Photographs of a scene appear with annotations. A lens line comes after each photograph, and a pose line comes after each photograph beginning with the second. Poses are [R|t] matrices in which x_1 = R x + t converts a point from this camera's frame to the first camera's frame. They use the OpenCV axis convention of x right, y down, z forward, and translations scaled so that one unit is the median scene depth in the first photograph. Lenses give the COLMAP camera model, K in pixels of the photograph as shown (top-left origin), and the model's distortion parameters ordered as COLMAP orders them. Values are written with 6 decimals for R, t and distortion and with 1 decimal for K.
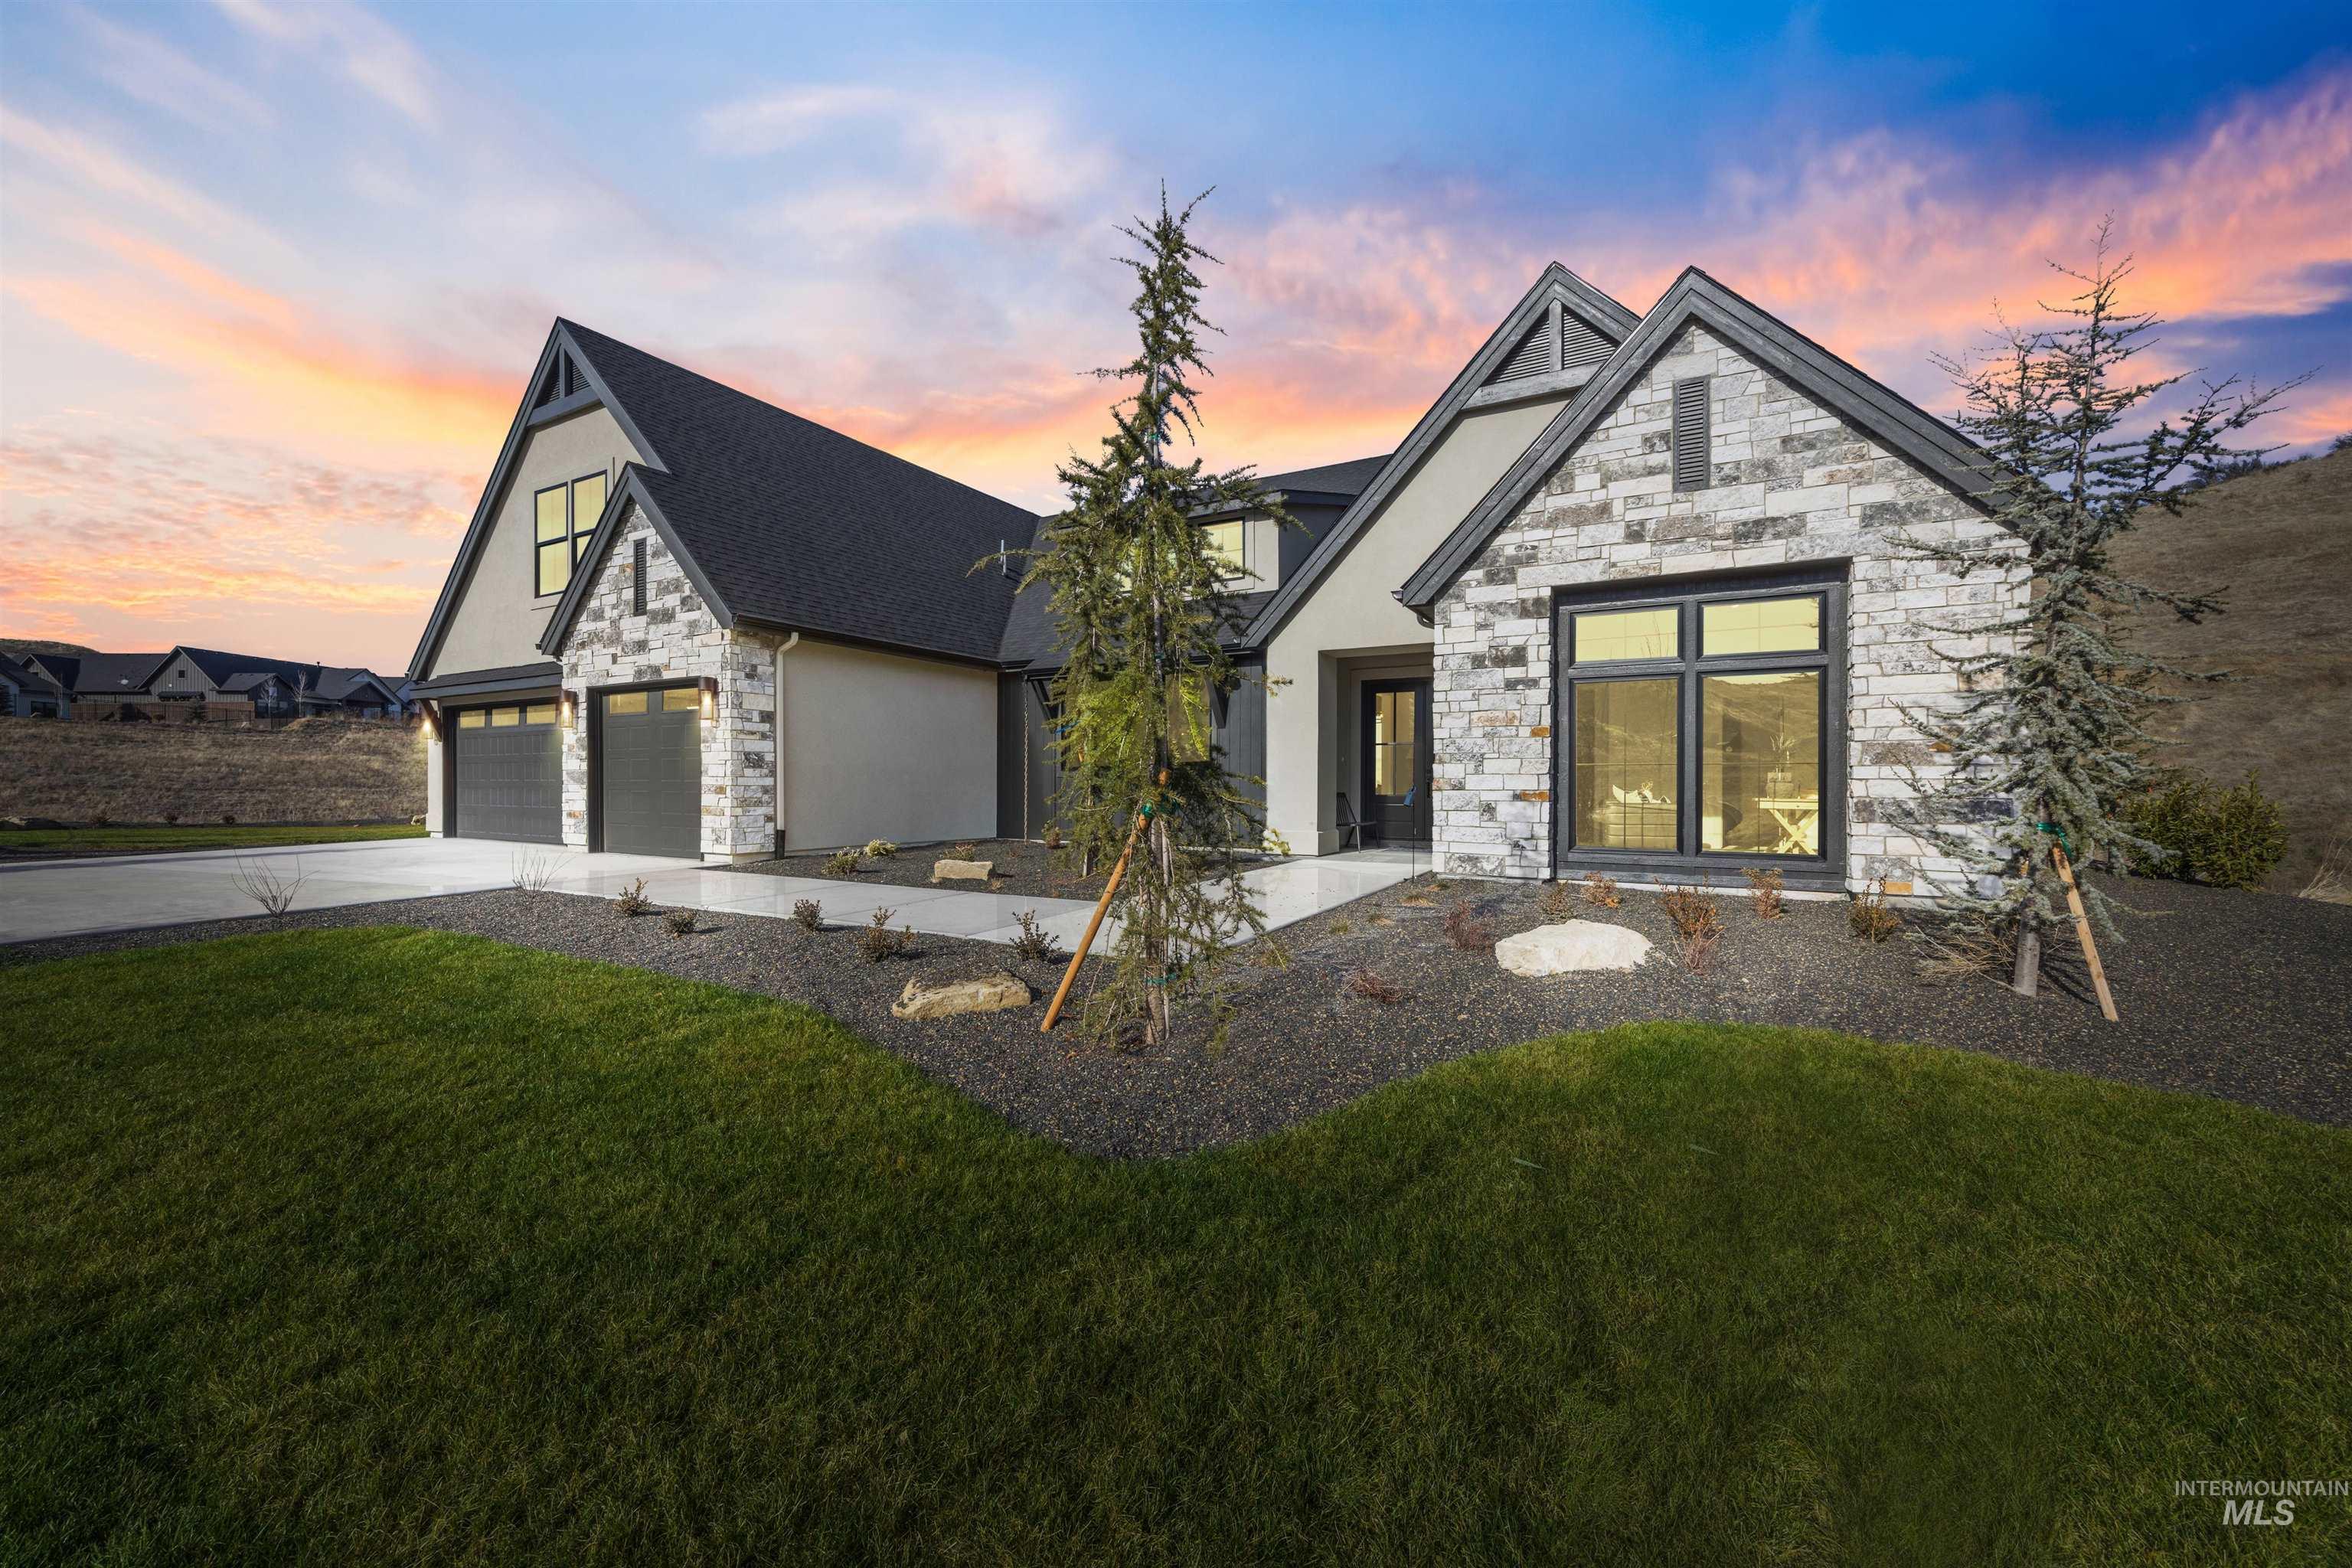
lens RADIAL K [[905.3, 0, 1176.0], [0, 905.3, 784.0], [0, 0, 1]] dist [0.001919, -0.000119]
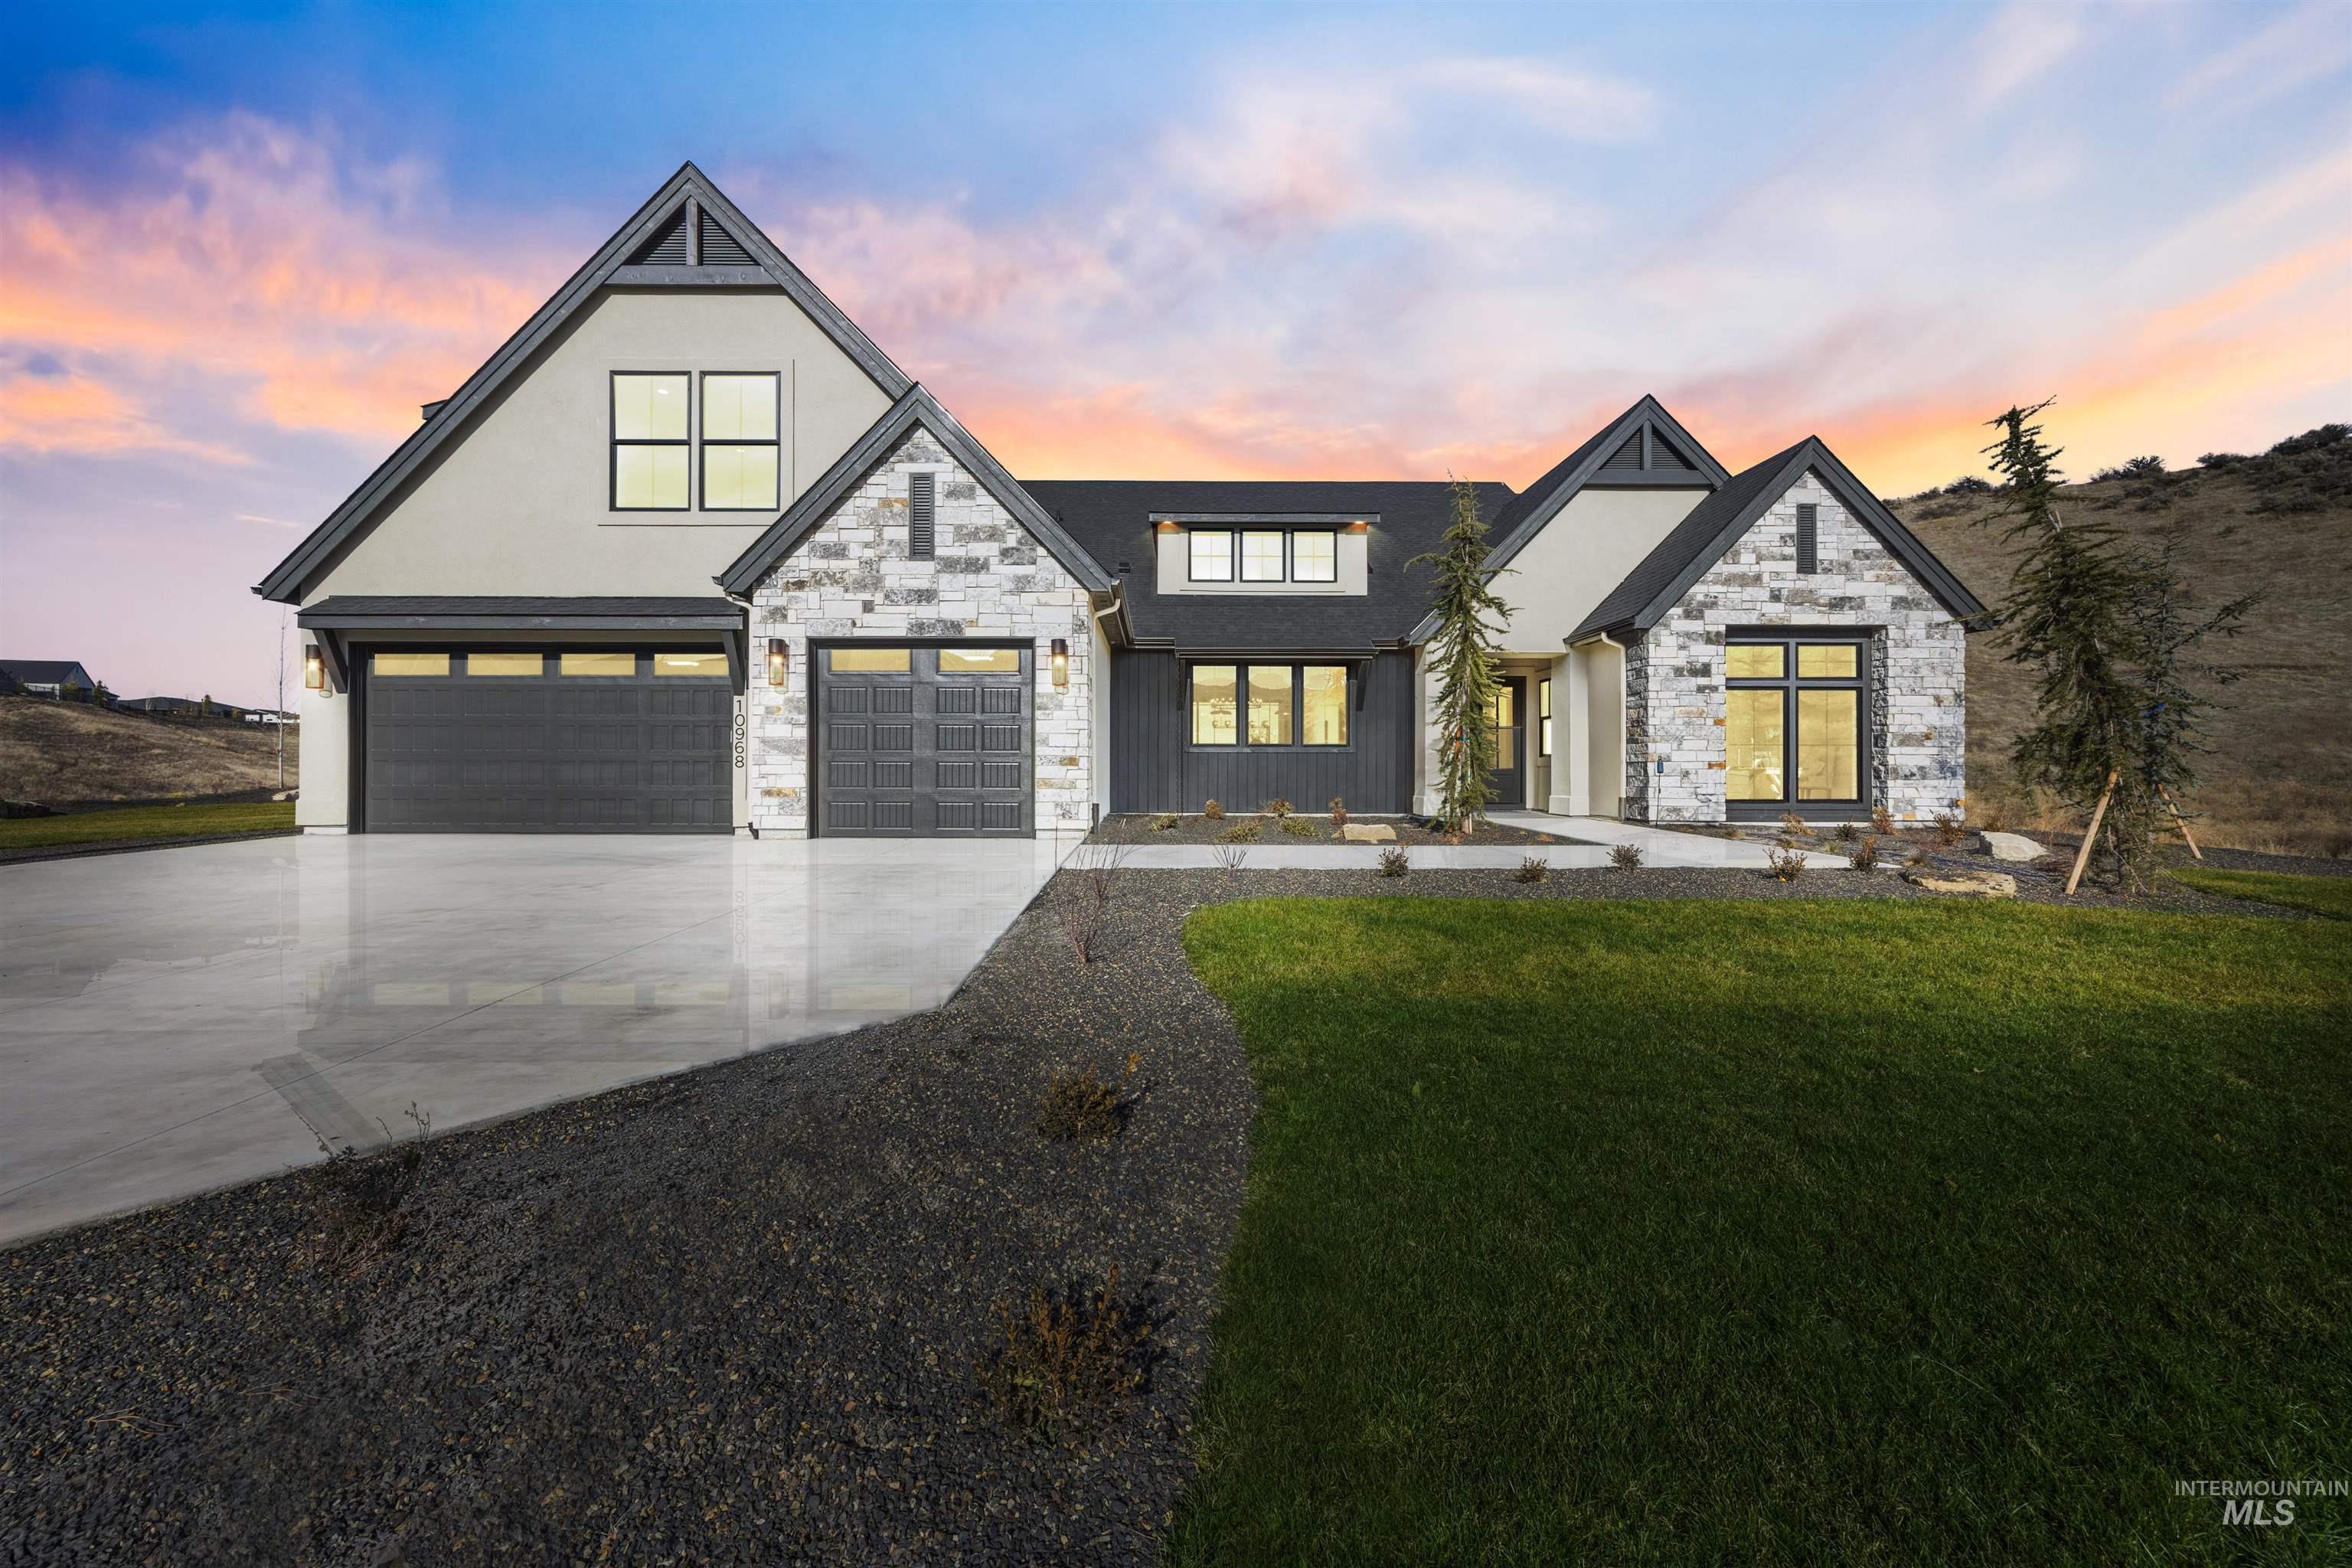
lens RADIAL K [[905.3, 0, 1176.0], [0, 905.3, 784.0], [0, 0, 1]] dist [0.001919, -0.000119]
pose [[0.860895, -0.007704, 0.508725, -1.117743], [0.001305, 0.999915, 0.012934, 0.023795], [-0.508782, -0.010471, 0.860832, 0.169942]]
